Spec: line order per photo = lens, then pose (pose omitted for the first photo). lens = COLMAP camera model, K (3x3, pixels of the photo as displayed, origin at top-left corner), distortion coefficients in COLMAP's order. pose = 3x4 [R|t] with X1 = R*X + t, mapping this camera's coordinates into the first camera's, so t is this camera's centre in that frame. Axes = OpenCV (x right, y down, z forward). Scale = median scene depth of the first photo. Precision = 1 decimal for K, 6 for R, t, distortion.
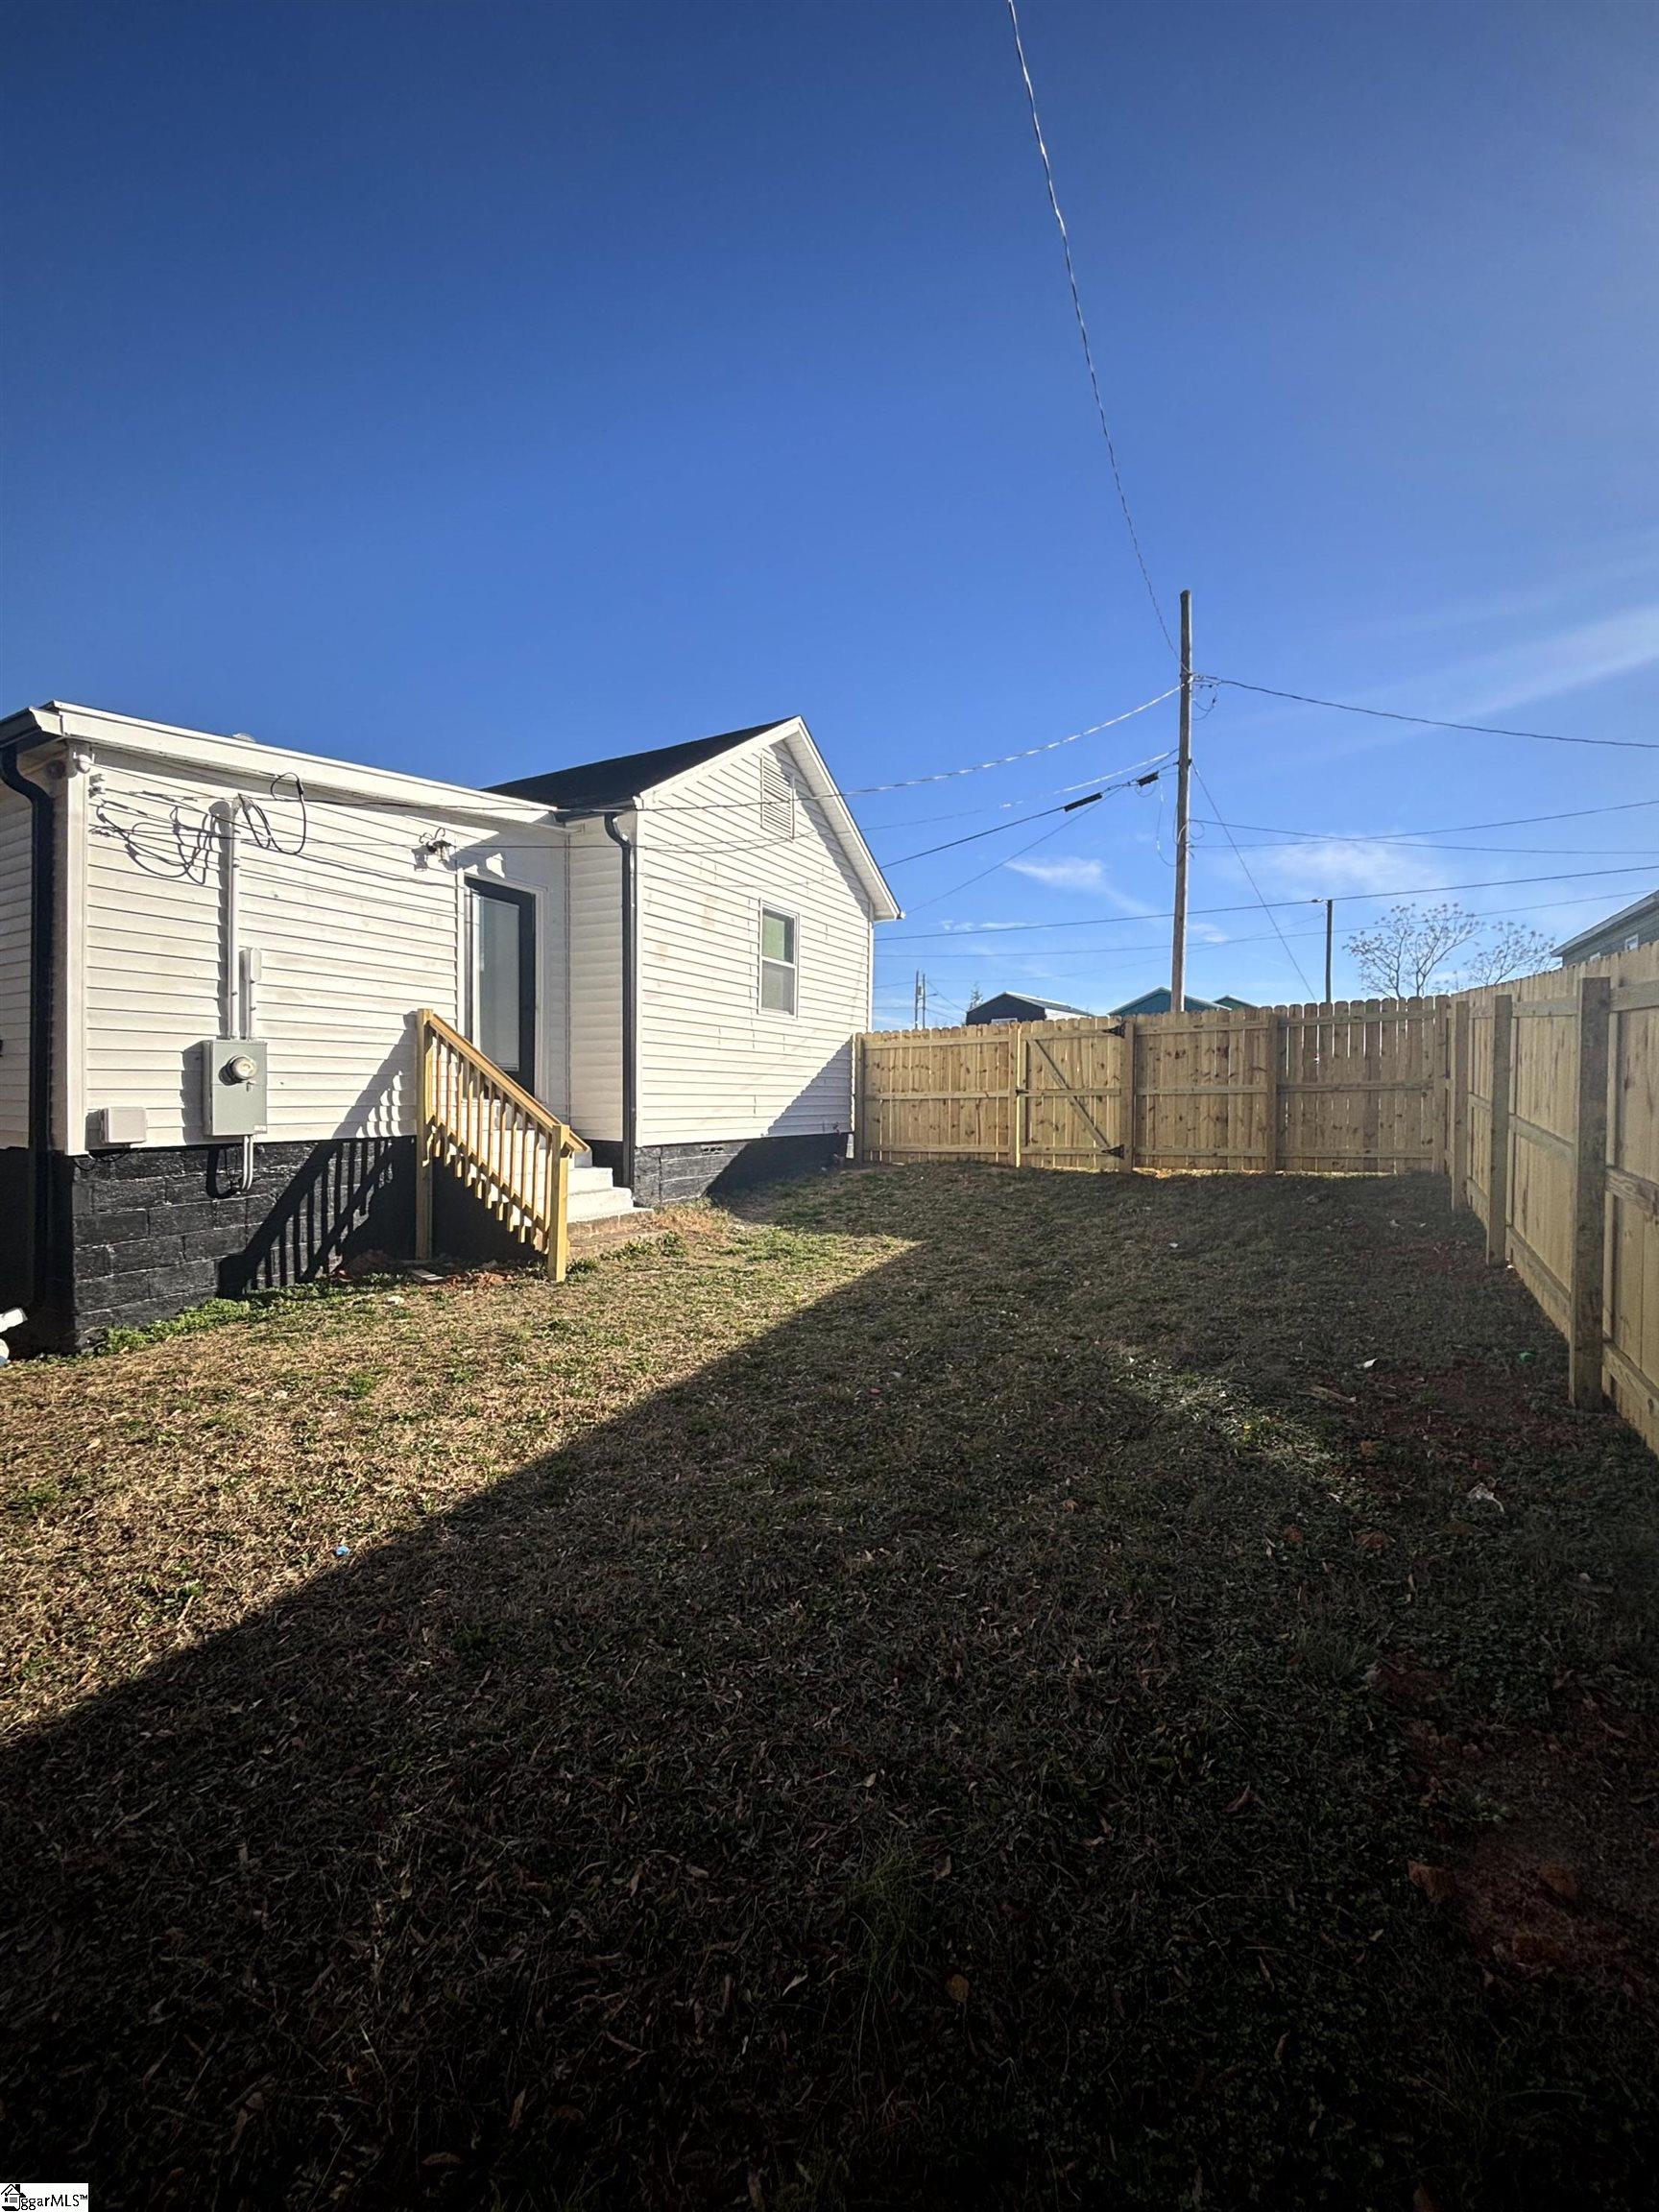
lens RADIAL K [[888.8, 0, 829.2], [0, 888.8, 1102.8], [0, 0, 1]] dist [-0.000263, -0.000005]
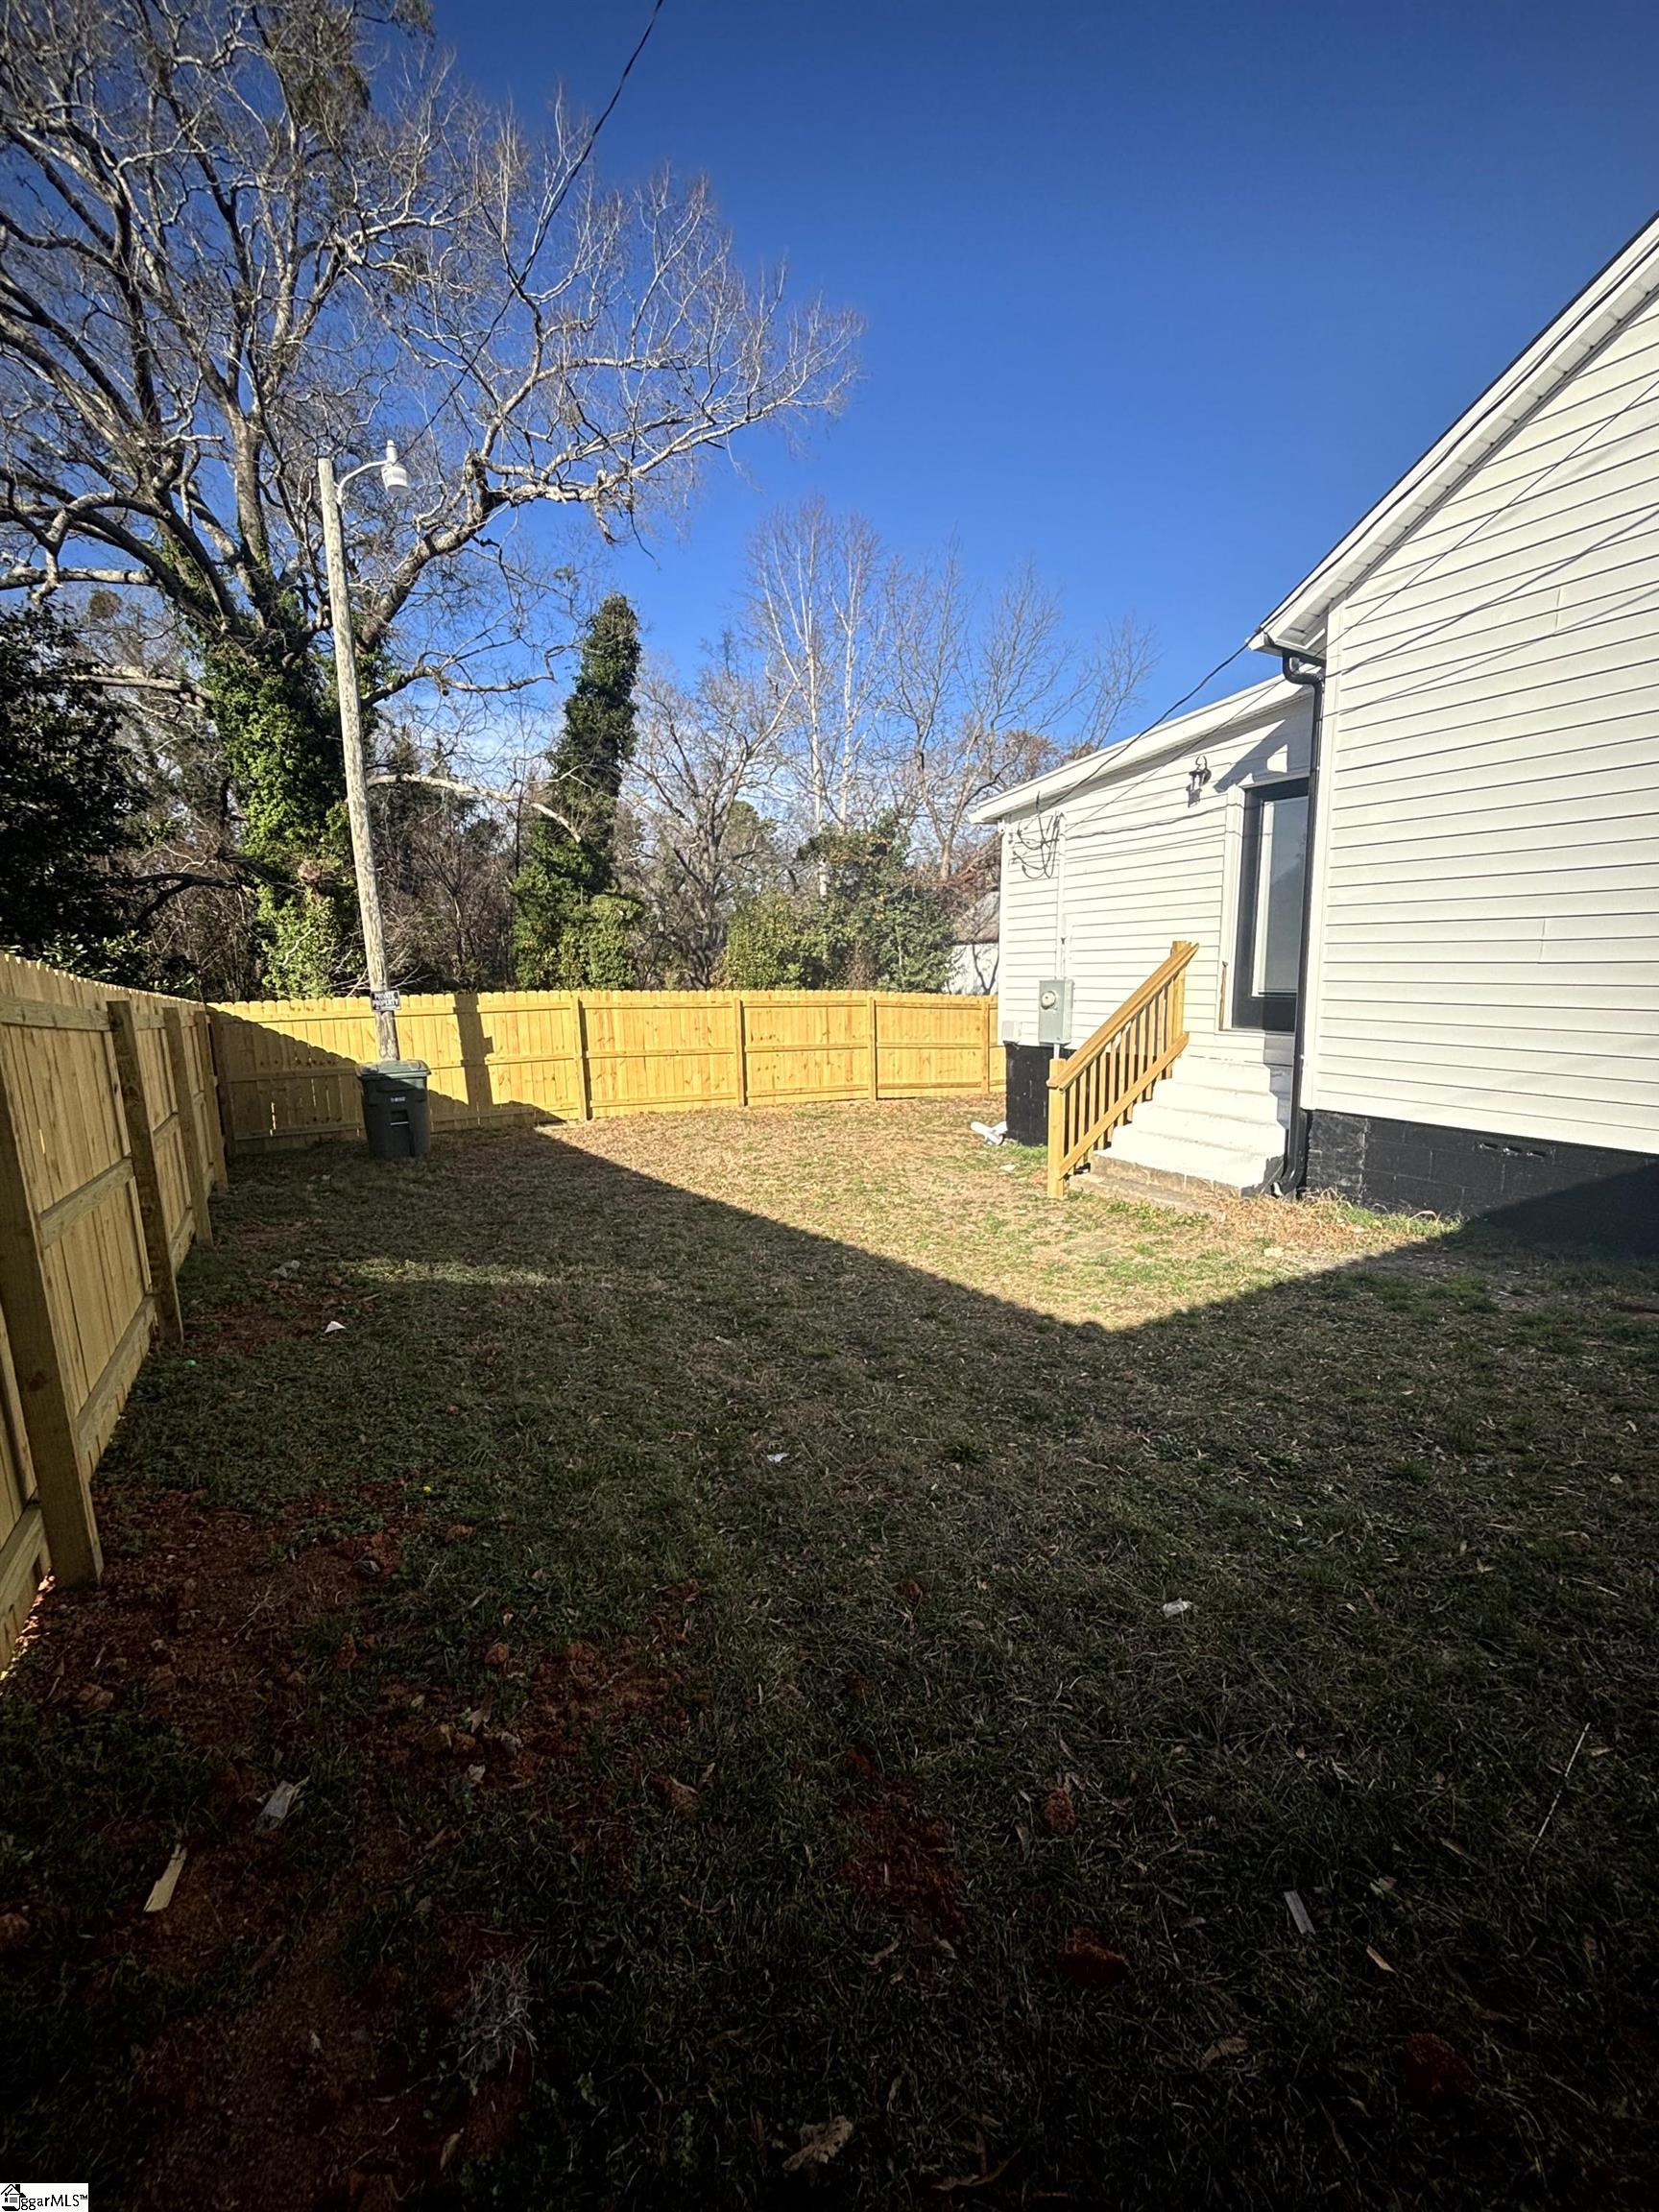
lens RADIAL K [[888.8, 0, 831.9], [0, 888.8, 1108.7], [0, 0, 1]] dist [-0.000263, -0.000005]
pose [[-0.519613, 0.151158, -0.840925, 0.720143], [0.005865, 0.984834, 0.173402, -0.082537], [0.854382, 0.085170, -0.512618, 1.170470]]
